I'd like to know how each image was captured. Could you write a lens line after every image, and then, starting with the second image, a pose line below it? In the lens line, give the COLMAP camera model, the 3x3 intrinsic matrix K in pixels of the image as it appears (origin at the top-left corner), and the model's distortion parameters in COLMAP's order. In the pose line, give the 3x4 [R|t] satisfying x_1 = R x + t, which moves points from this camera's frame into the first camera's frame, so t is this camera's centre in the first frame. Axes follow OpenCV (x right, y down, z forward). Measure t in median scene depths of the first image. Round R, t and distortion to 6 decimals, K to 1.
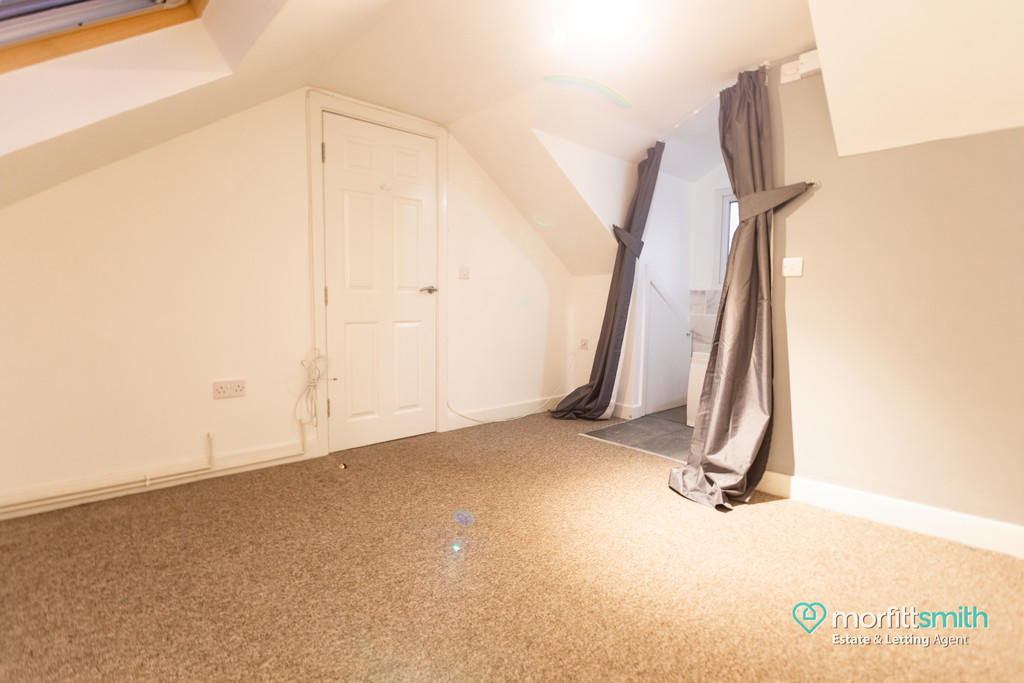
lens RADIAL K [[499.0, 0, 512.0], [0, 499.0, 341.5], [0, 0, 1]] dist [-0.015950, -0.000135]
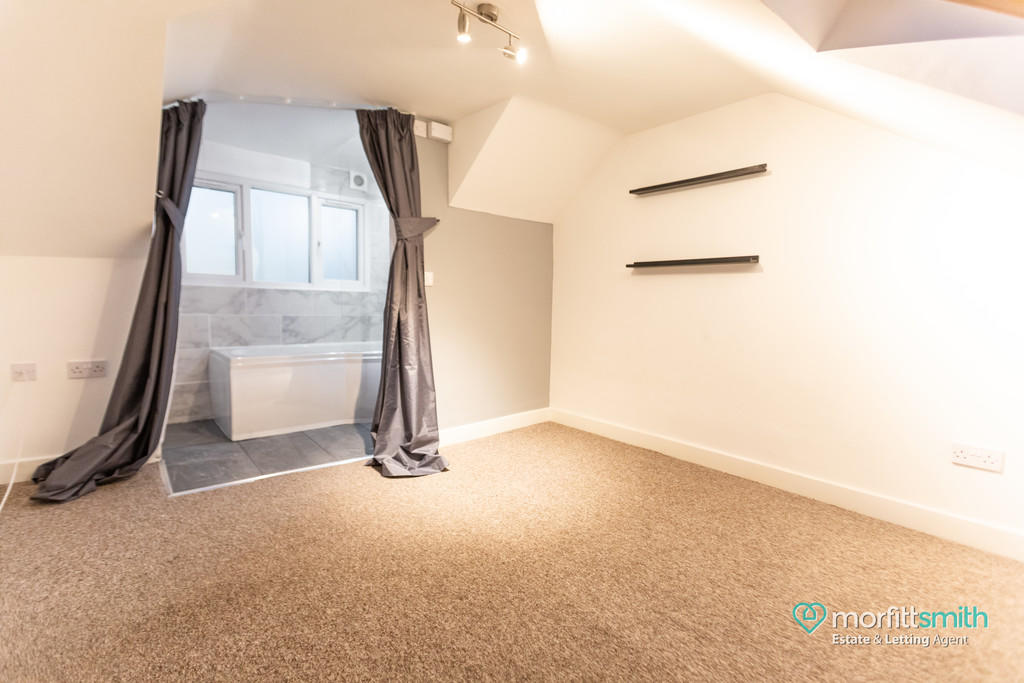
lens RADIAL K [[476.2, 0, 506.1], [0, 476.2, 337.4], [0, 0, 1]] dist [0.031615, -0.000484]
pose [[0.038420, -0.086404, 0.995519, -0.715484], [0.061848, 0.994550, 0.083933, -0.085857], [-0.997346, 0.058346, 0.043555, 0.727009]]
